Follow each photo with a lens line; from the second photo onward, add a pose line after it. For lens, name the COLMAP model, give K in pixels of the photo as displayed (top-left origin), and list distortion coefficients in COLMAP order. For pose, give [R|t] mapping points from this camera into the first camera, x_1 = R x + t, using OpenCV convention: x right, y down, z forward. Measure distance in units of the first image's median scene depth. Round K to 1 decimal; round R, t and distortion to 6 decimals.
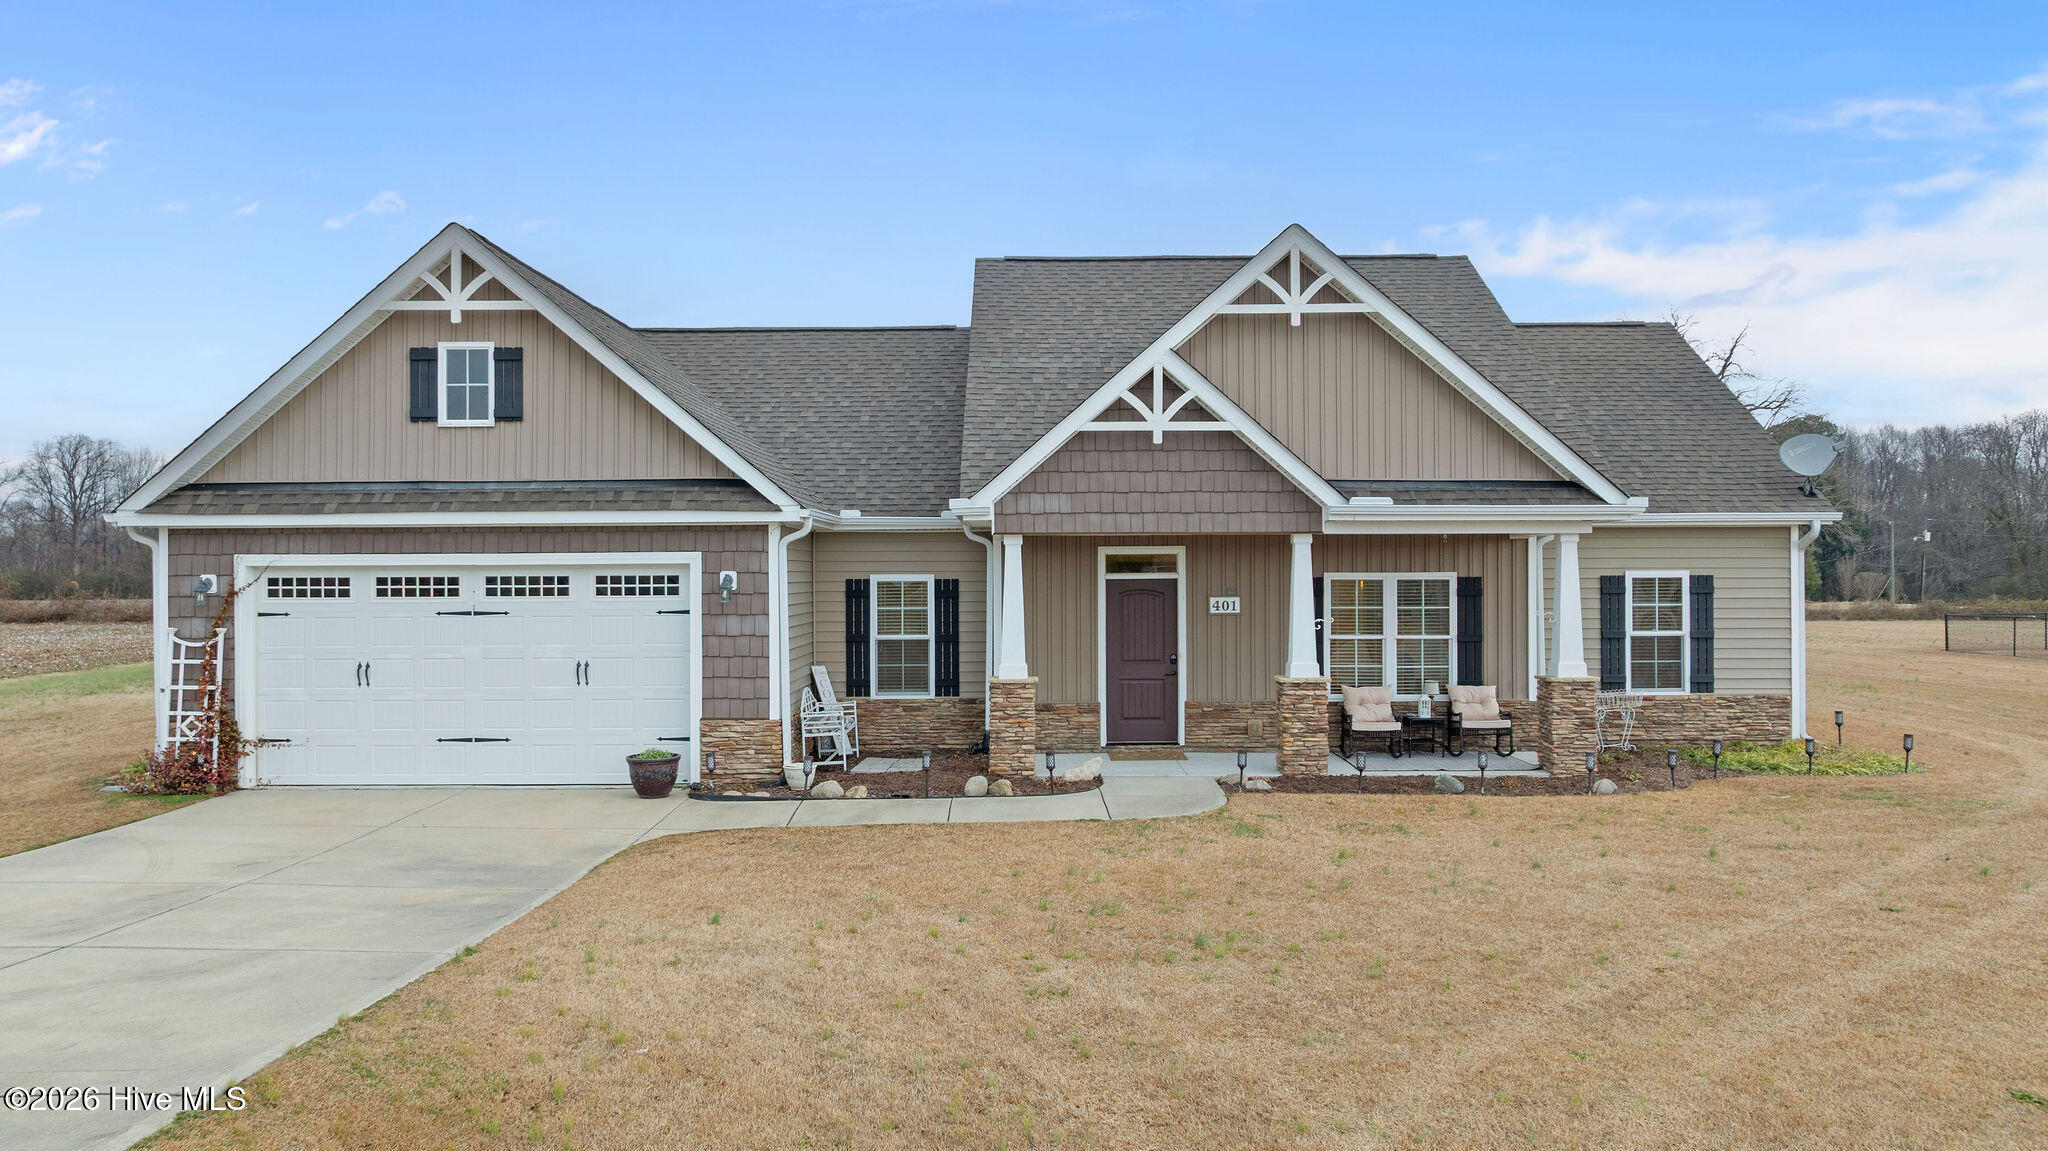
lens RADIAL K [[1503.4, 0, 1024.0], [0, 1503.4, 575.5], [0, 0, 1]] dist [-0.020697, -0.009922]
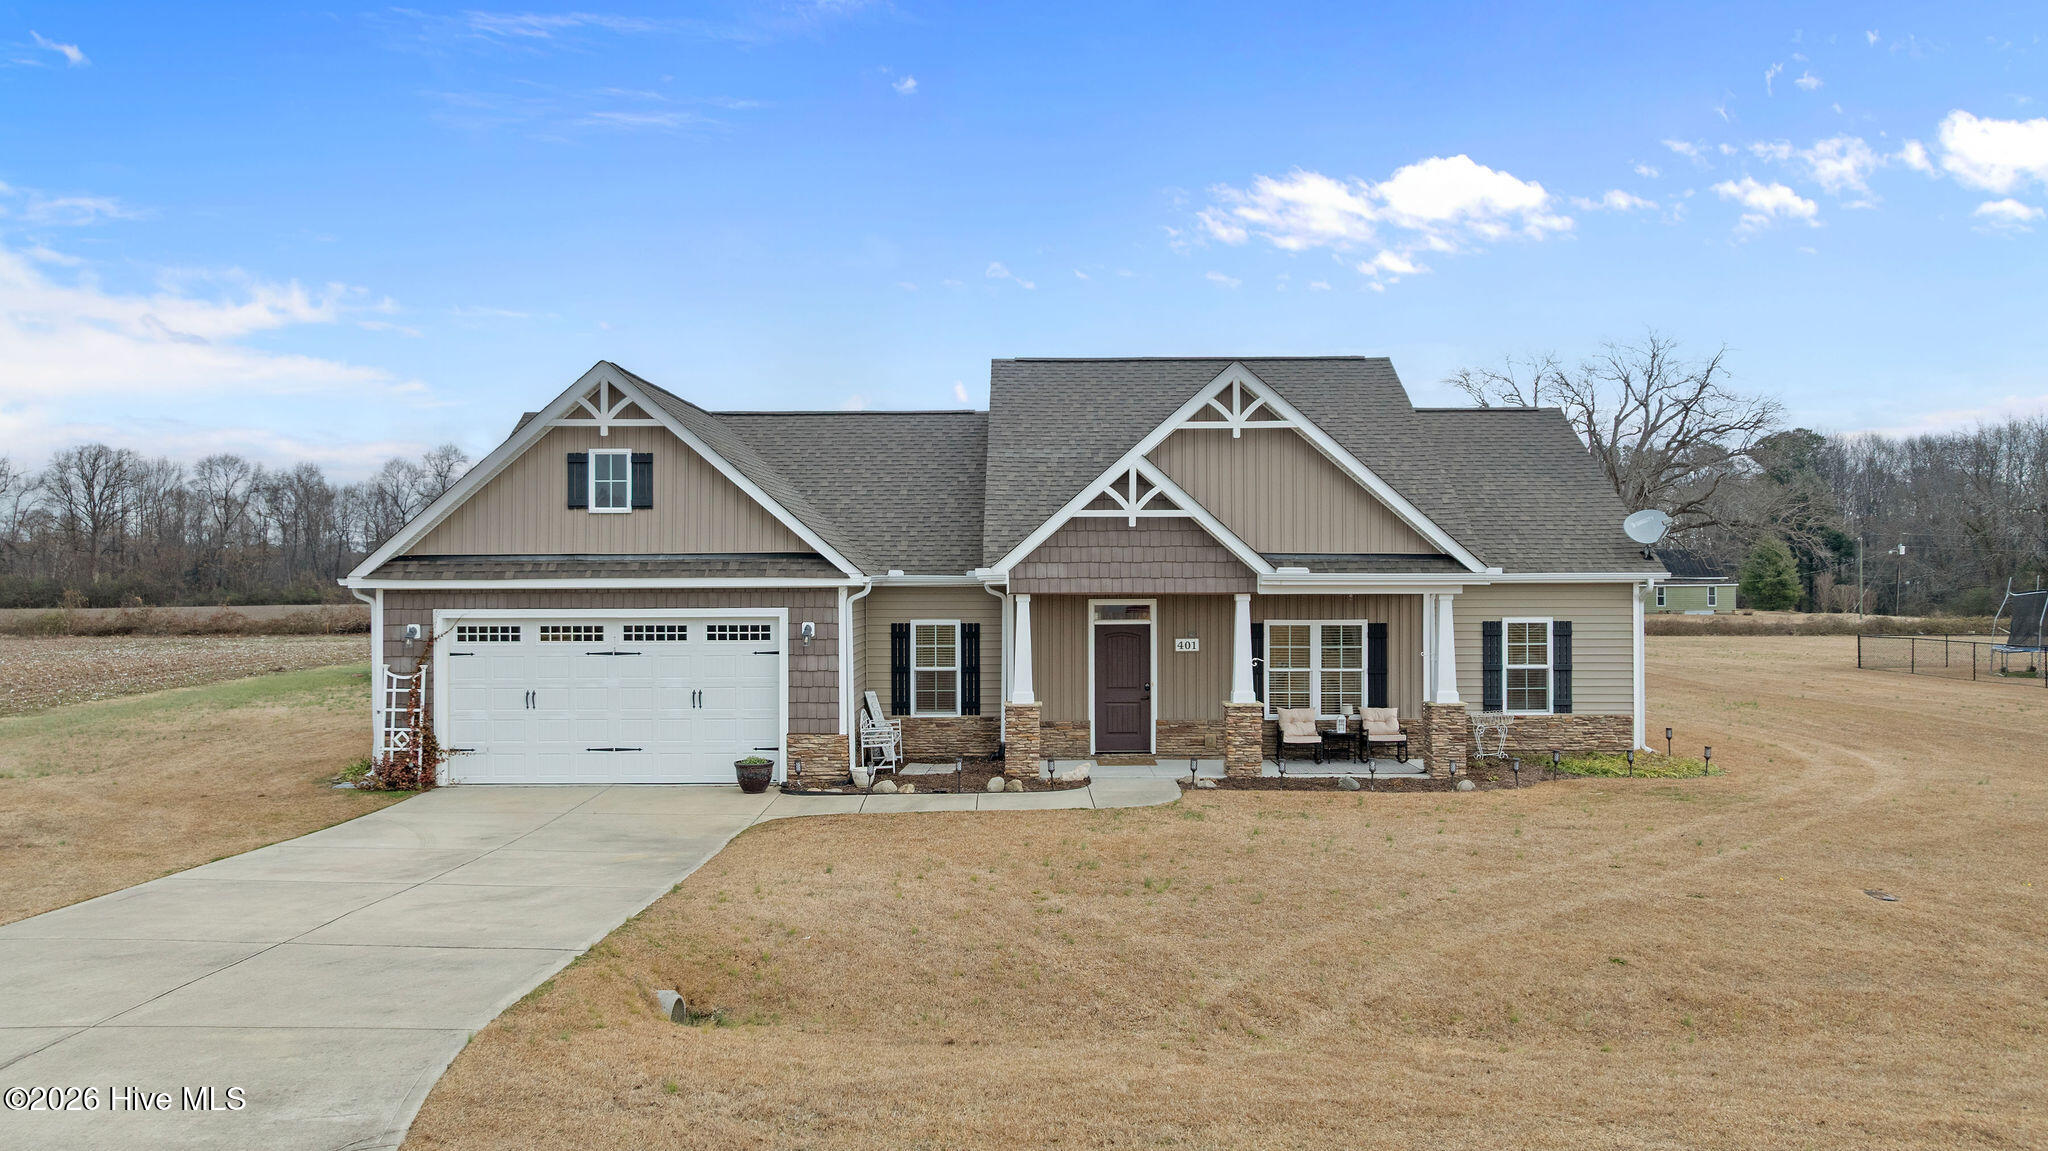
lens RADIAL K [[1503.4, 0, 1024.0], [0, 1503.4, 575.5], [0, 0, 1]] dist [-0.020697, -0.009922]
pose [[0.999998, 0.000865, -0.001840, -0.004186], [-0.000872, 0.999992, -0.003822, -0.039110], [0.001837, 0.003823, 0.999991, -0.323441]]
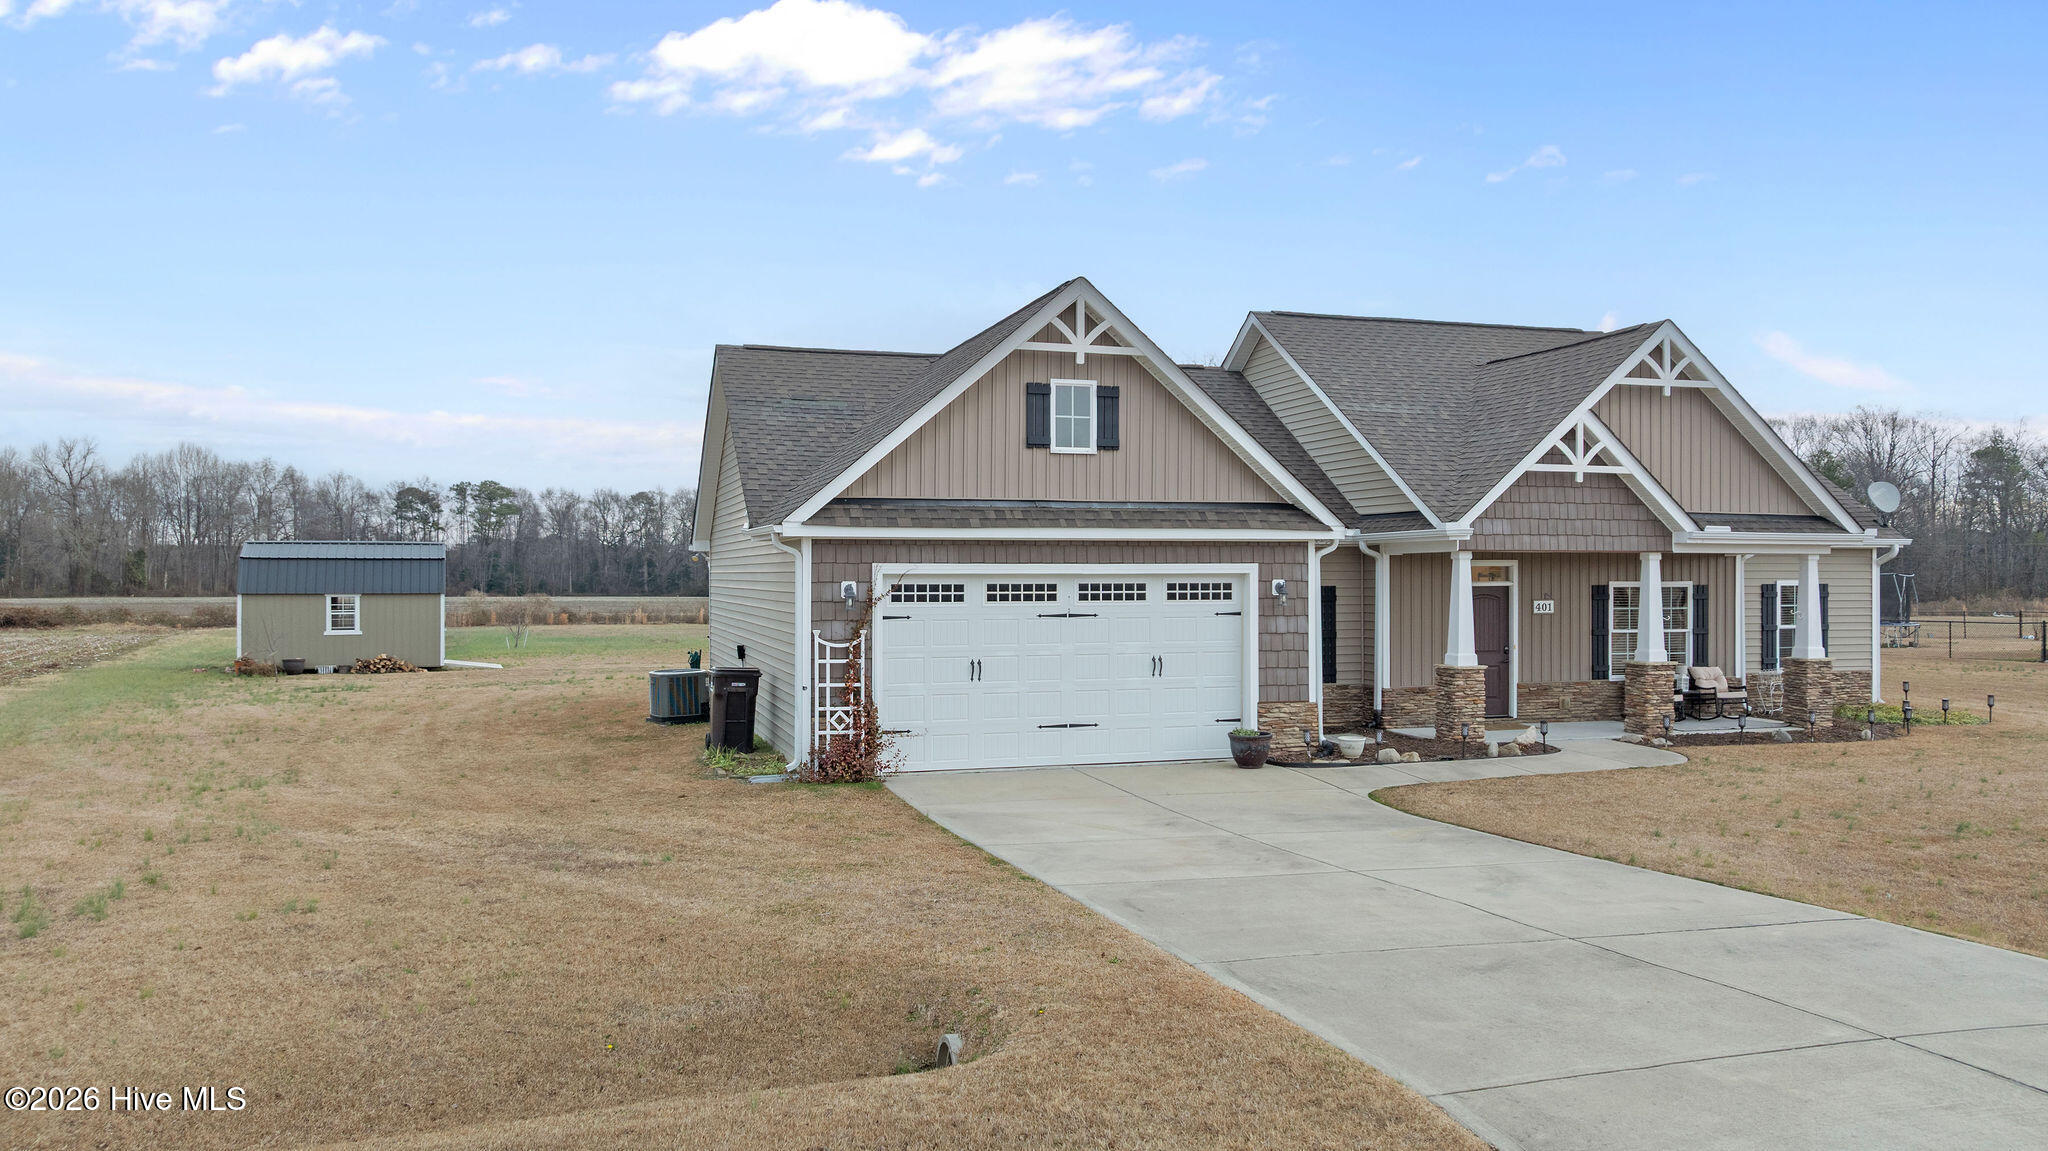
lens RADIAL K [[1503.4, 0, 1024.0], [0, 1503.4, 575.5], [0, 0, 1]] dist [-0.020697, -0.009922]
pose [[0.953324, 0.003371, 0.301930, -0.754022], [-0.001981, 0.999986, -0.004909, 0.000176], [-0.301942, 0.004081, 0.953318, -0.088730]]
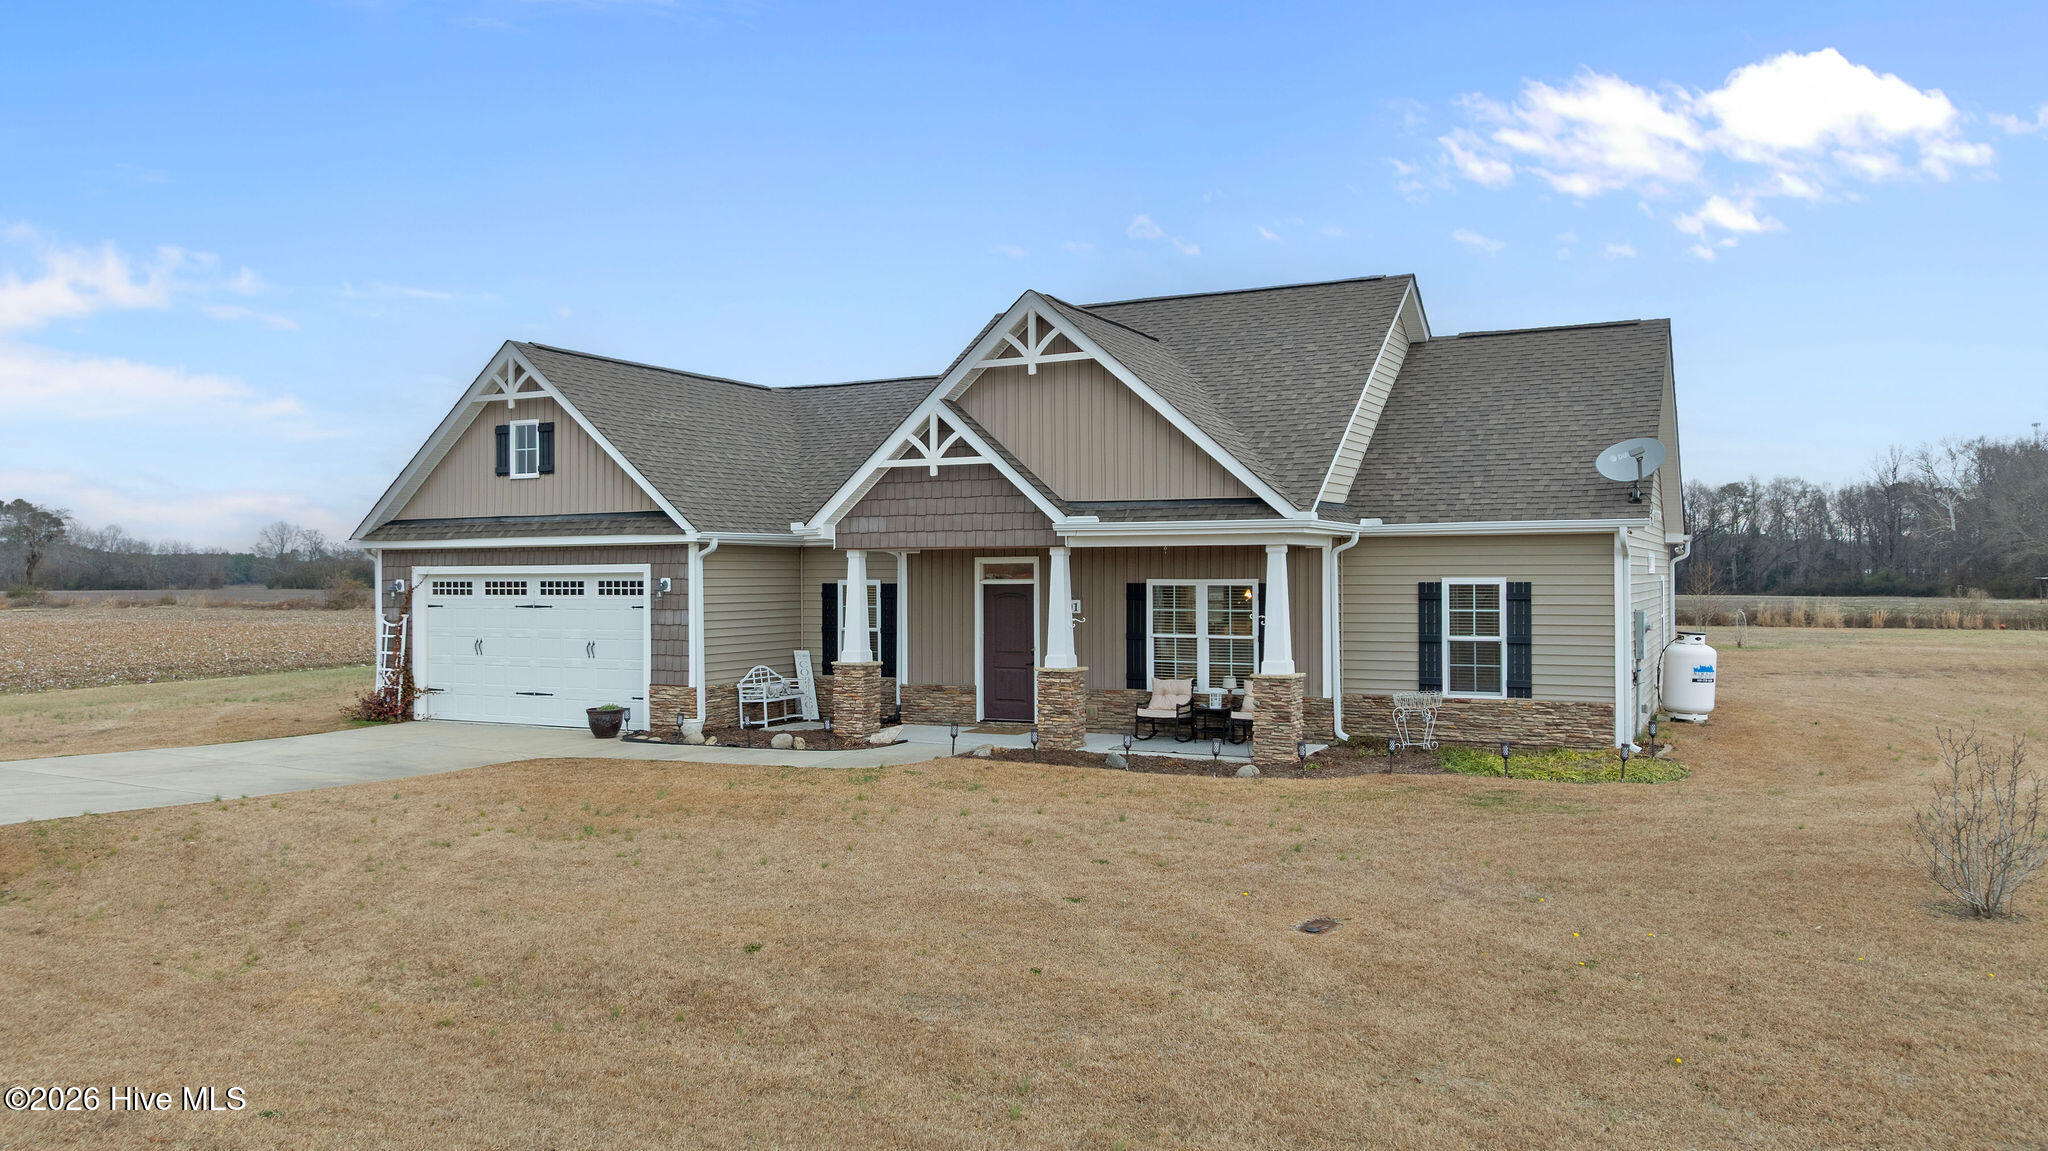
lens RADIAL K [[1442.0, 0, 1024.0], [0, 1442.0, 575.5], [0, 0, 1]] dist [-0.017752, 0.000240]
pose [[0.894210, 0.000681, -0.447647, 0.686080], [-0.001322, 0.999999, -0.001119, -0.003926], [0.447645, 0.001592, 0.894210, -0.033602]]
